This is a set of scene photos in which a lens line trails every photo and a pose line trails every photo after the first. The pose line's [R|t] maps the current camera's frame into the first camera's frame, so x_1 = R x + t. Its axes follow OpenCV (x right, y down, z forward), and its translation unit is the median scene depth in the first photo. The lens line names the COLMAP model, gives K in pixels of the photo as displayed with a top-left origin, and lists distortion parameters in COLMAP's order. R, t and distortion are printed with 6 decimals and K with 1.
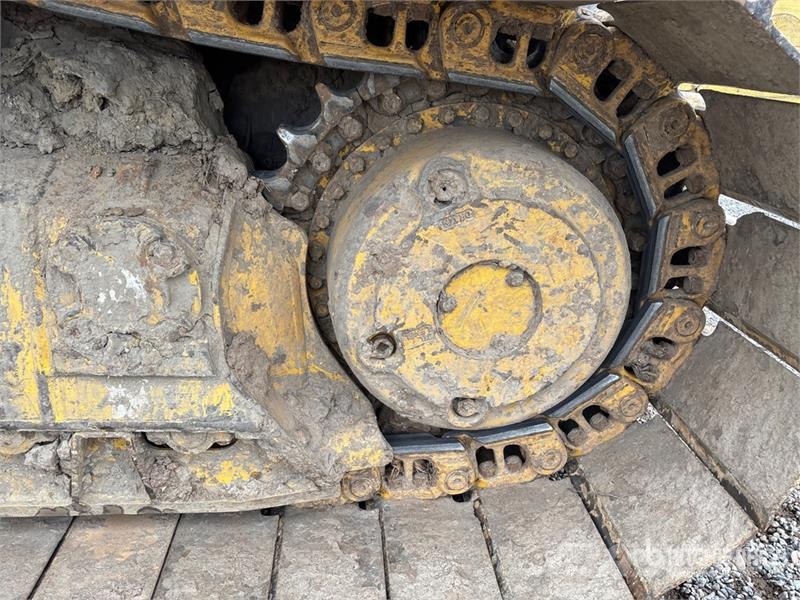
lens RADIAL K [[596.0, 0, 402.8], [0, 596.0, 302.5], [0, 0, 1]] dist [0.050479, -0.058334]
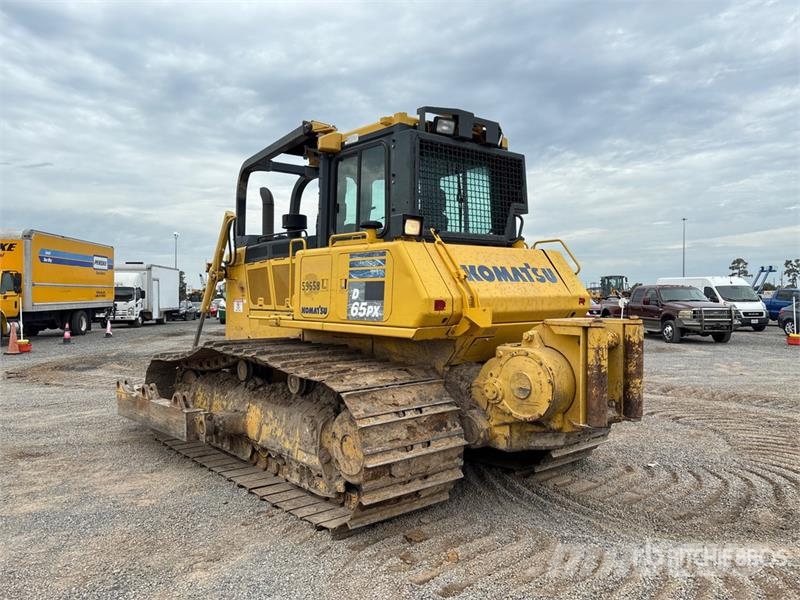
lens RADIAL K [[601.7, 0, 400.2], [0, 601.7, 304.4], [0, 0, 1]] dist [0.056443, -0.066477]
pose [[0.563033, -0.059555, -0.824286, 3.823613], [-0.277254, 0.925986, -0.256282, 0.063191], [0.778540, 0.372832, 0.504849, -1.211808]]
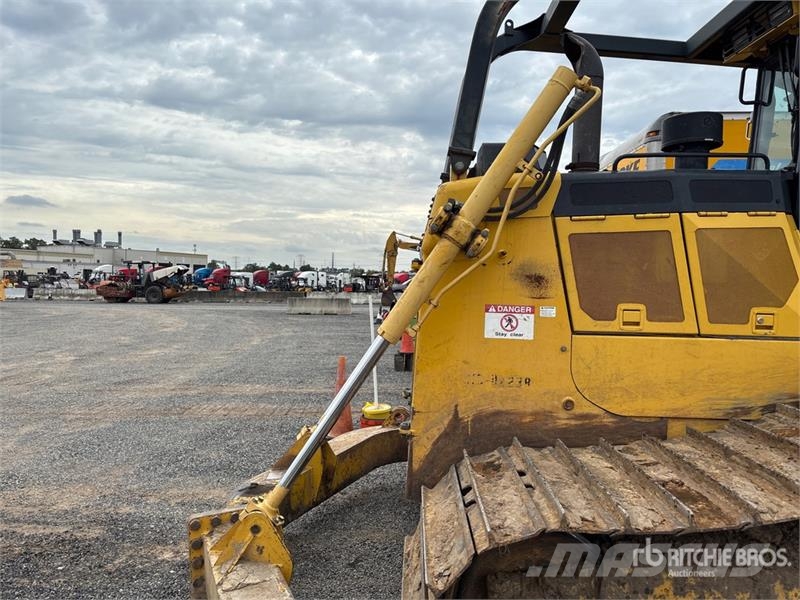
lens RADIAL K [[596.0, 0, 402.8], [0, 596.0, 302.5], [0, 0, 1]] dist [0.050479, -0.058334]
pose [[0.990307, -0.047709, -0.130443, -3.102755], [-0.001853, 0.934534, -0.355869, -0.327801], [0.138882, 0.352661, 0.925388, -1.705840]]
